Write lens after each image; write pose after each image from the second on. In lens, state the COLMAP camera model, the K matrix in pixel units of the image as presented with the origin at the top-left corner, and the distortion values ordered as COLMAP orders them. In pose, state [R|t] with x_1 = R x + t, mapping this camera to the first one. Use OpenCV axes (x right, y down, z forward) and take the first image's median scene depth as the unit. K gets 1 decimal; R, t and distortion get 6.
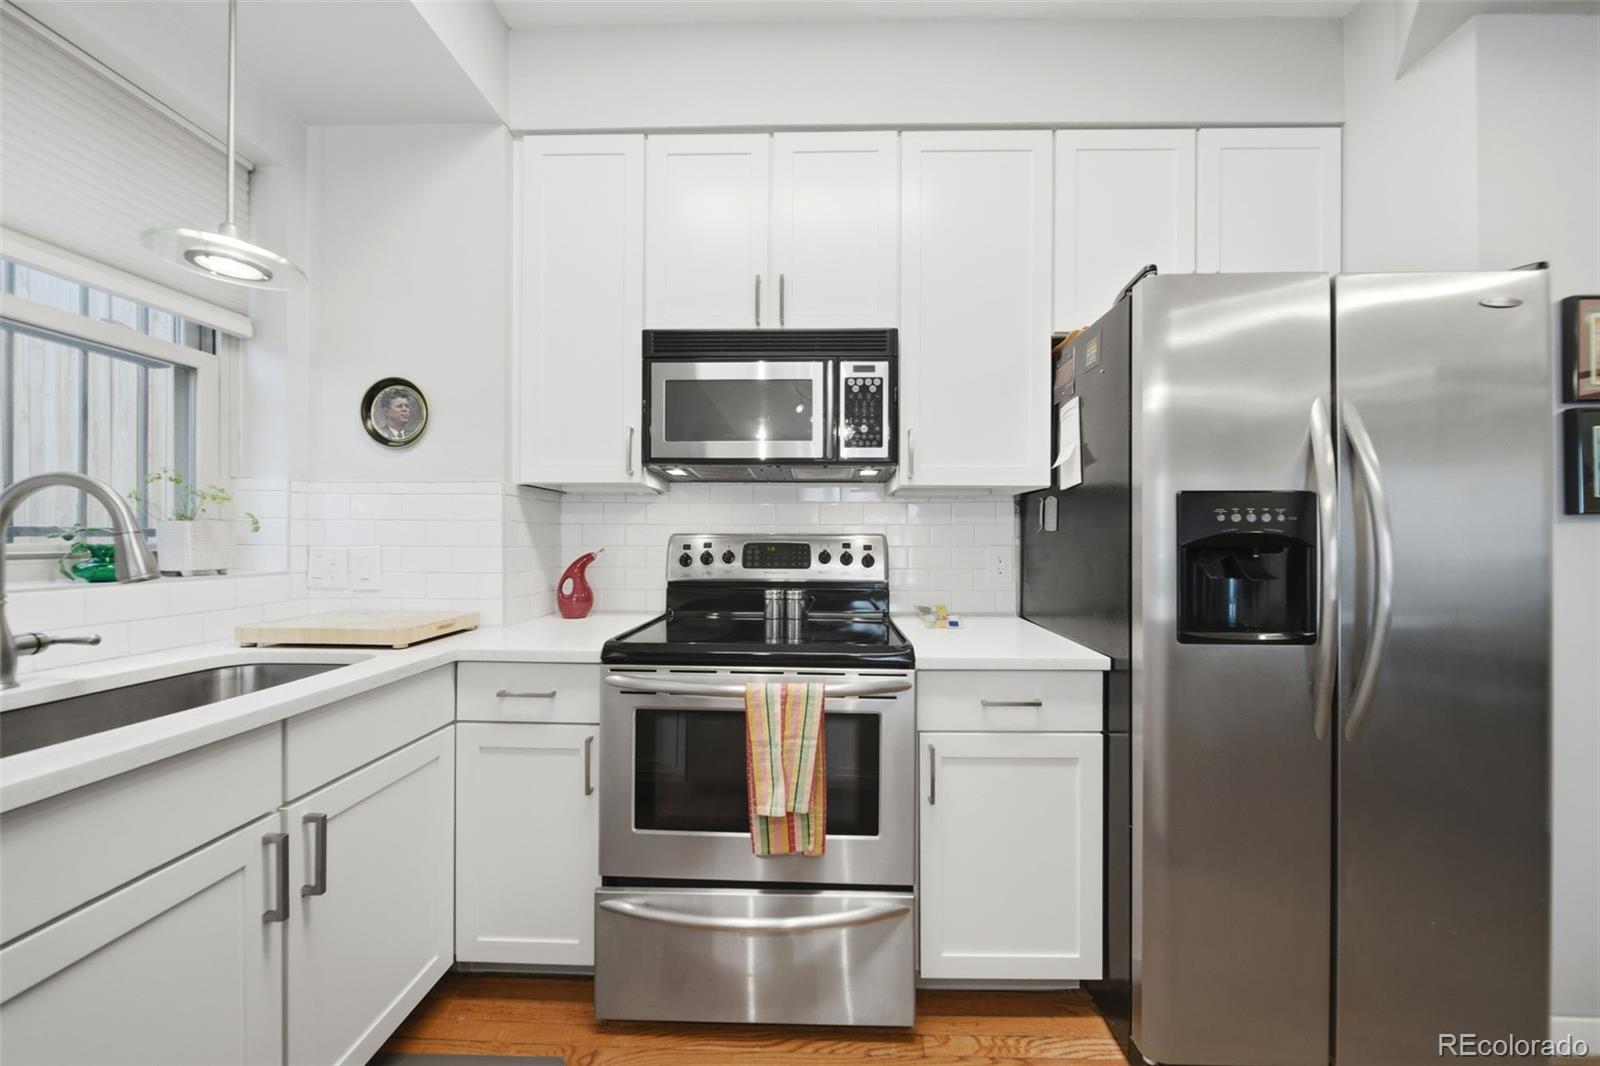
lens RADIAL K [[563.1, 0, 801.8], [0, 563.1, 543.8], [0, 0, 1]] dist [-0.000128, -0.003853]
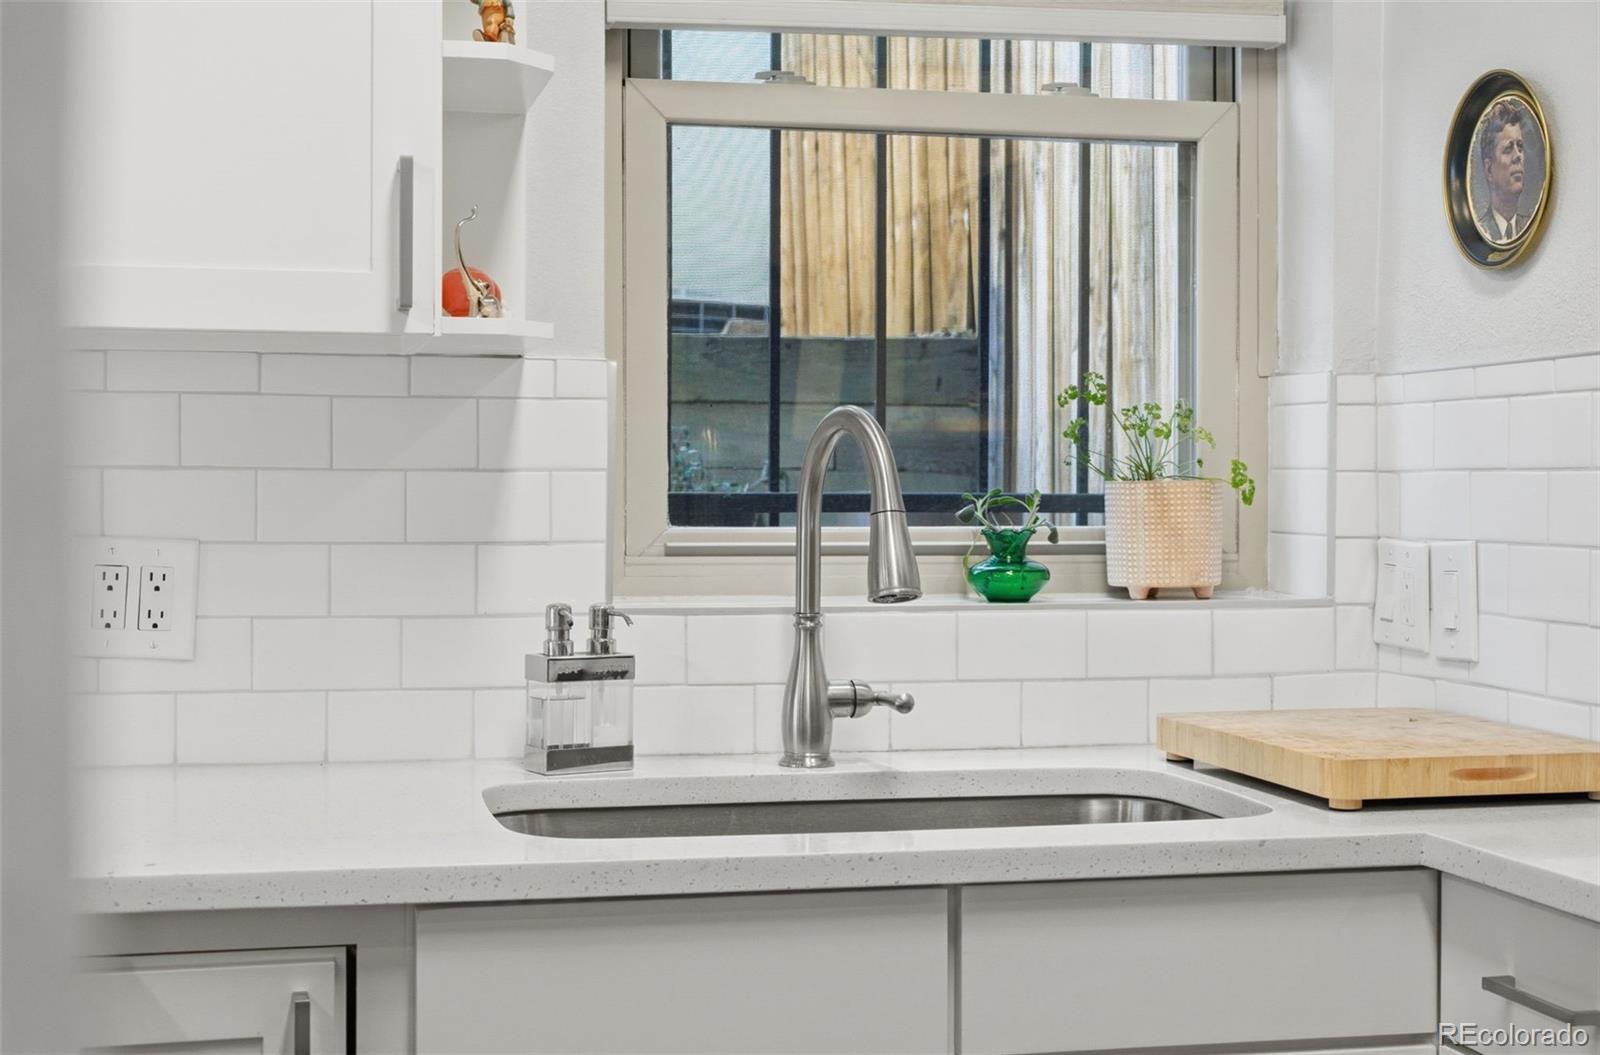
lens RADIAL K [[2323.7, 0, 800.0], [0, 2323.7, 527.5], [0, 0, 1]] dist [-0.005485, 0.005707]
pose [[0.247519, 0.011353, -0.968817, 0.624322], [-0.009492, 0.999912, 0.009292, -0.015372], [0.968837, 0.006896, 0.247605, 0.211024]]
